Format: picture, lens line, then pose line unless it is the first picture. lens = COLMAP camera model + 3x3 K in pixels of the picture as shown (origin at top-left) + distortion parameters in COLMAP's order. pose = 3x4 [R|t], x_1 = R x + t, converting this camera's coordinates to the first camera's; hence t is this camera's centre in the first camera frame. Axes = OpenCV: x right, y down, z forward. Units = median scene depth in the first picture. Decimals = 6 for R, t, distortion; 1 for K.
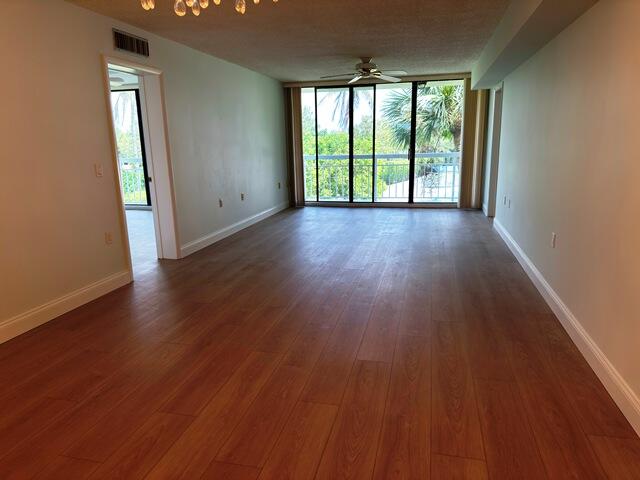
lens RADIAL K [[447.8, 0, 335.5], [0, 447.8, 246.8], [0, 0, 1]] dist [0.007848, -0.006297]
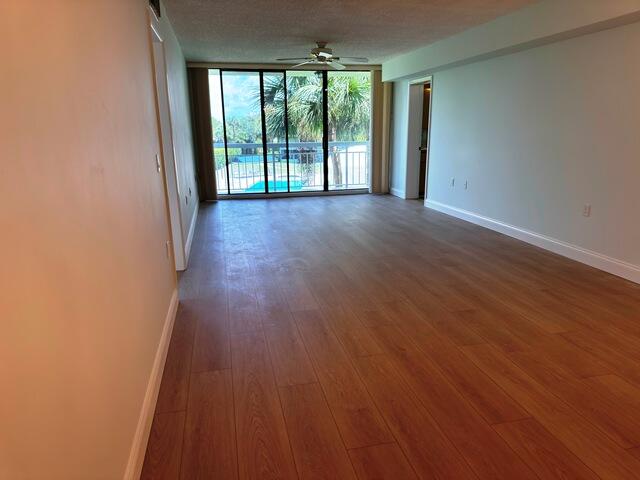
lens RADIAL K [[447.8, 0, 322.1], [0, 447.8, 240.5], [0, 0, 1]] dist [0.007848, -0.006297]
pose [[0.902147, -0.094221, 0.421014, -0.276650], [0.092072, 0.995426, 0.025480, -0.012649], [-0.421490, 0.015777, 0.906696, 0.088739]]
